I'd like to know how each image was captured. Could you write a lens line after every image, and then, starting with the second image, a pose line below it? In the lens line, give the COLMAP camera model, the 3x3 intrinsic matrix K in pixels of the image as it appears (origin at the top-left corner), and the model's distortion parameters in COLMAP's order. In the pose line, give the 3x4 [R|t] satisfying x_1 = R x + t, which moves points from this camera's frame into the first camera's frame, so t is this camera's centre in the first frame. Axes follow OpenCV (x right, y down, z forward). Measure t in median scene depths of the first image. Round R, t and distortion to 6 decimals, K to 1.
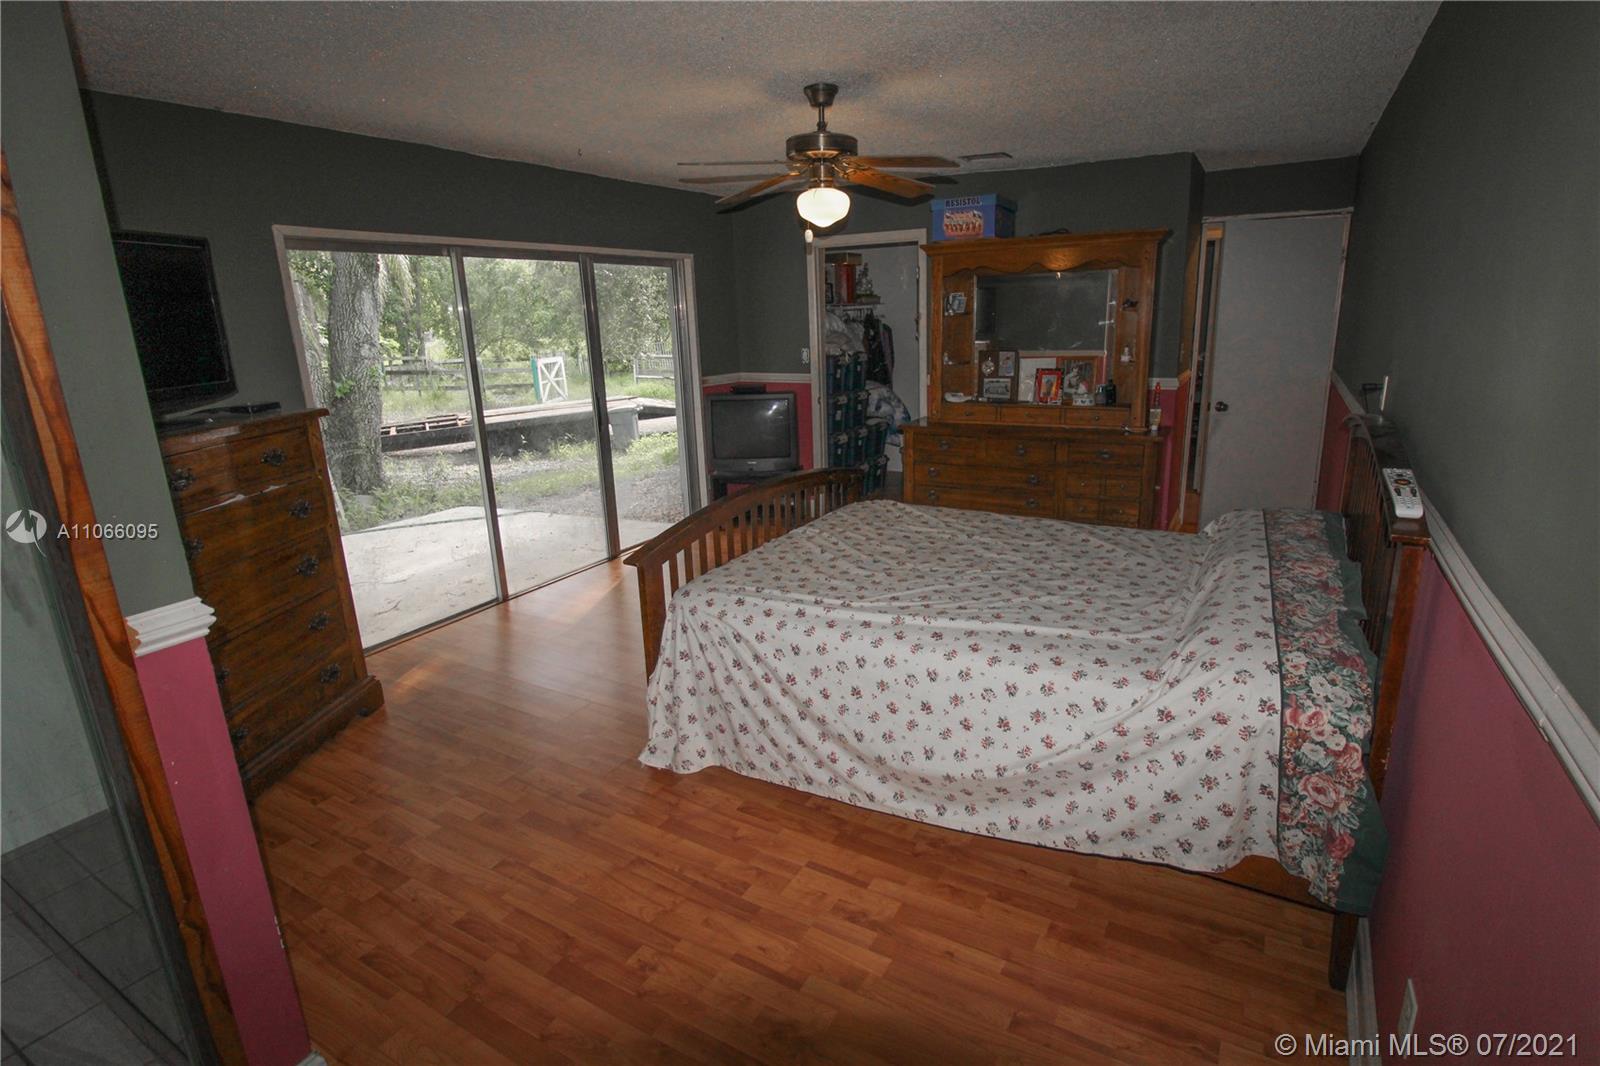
lens RADIAL K [[795.4, 0, 817.9], [0, 795.4, 520.5], [0, 0, 1]] dist [0.001846, -0.015494]
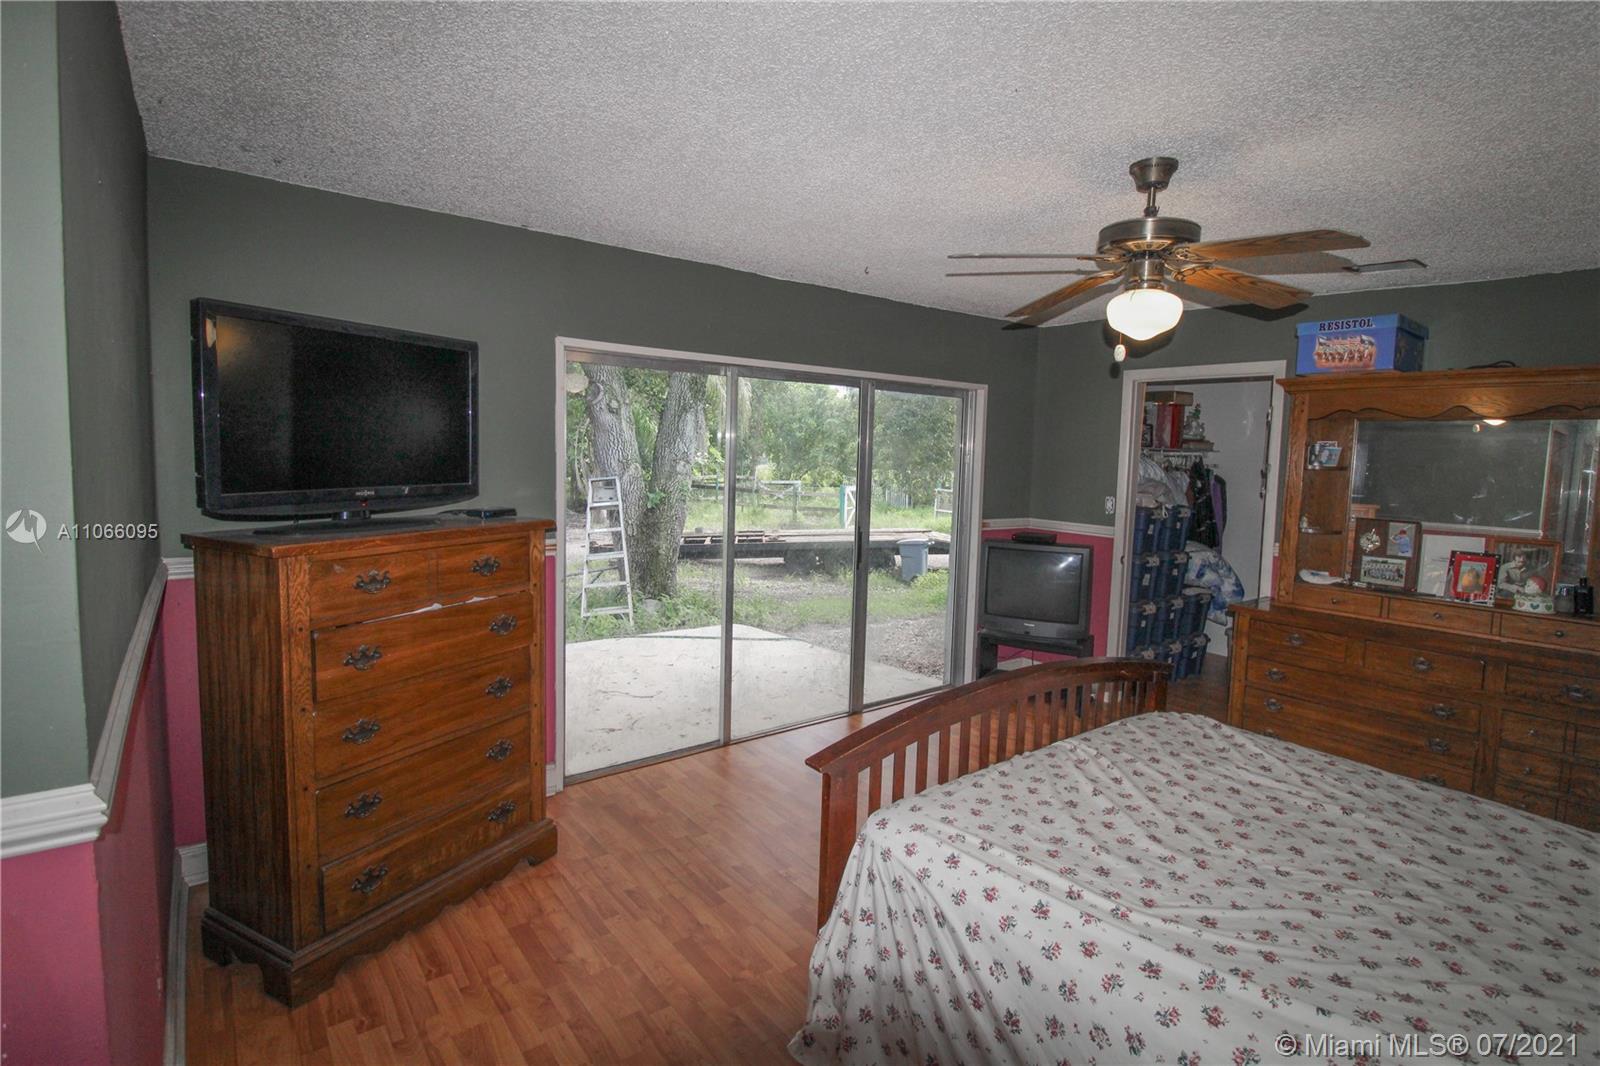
lens RADIAL K [[795.4, 0, 817.9], [0, 795.4, 520.5], [0, 0, 1]] dist [0.001846, -0.015494]
pose [[0.926586, 0.088507, -0.365519, 0.011841], [-0.148572, 0.979003, -0.139572, -0.049879], [0.345491, 0.183632, 0.920280, 0.217375]]
